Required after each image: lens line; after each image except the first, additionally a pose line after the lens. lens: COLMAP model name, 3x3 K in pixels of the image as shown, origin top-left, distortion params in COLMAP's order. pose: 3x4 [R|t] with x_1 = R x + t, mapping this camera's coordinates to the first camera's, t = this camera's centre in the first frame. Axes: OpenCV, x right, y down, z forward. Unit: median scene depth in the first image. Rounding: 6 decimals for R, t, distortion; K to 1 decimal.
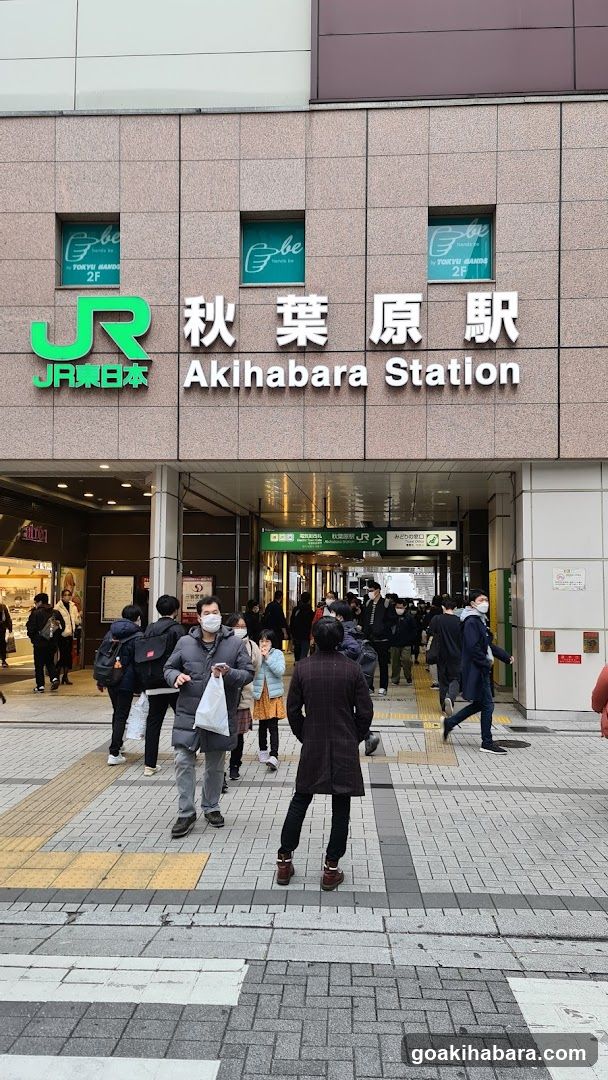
lens RADIAL K [[791.1, 0, 296.6], [0, 791.1, 545.3], [0, 0, 1]] dist [0.067223, -0.001301]
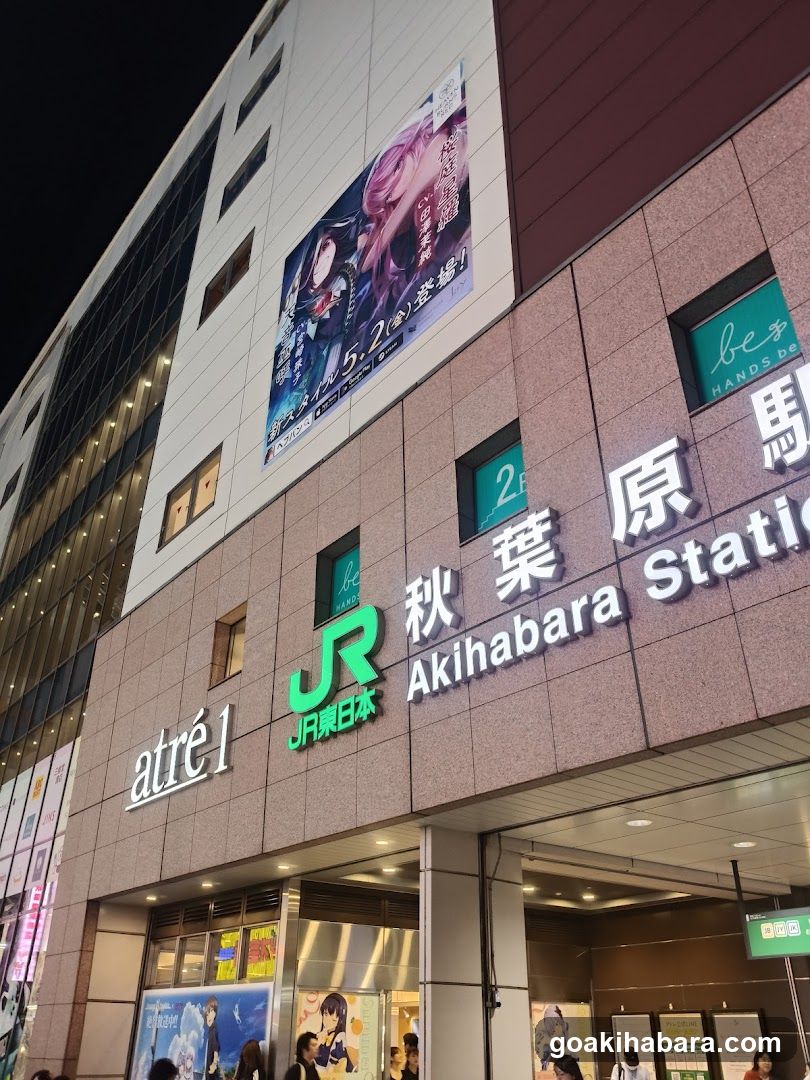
lens RADIAL K [[828.6, 0, 405.0], [0, 828.6, 540.0], [0, 0, 1]] dist [0.082395, -0.118519]
pose [[0.681461, -0.378100, -0.626619, 0.366234], [0.052109, 0.879102, -0.473777, 0.019835], [0.729997, 0.290208, 0.618776, 0.509555]]
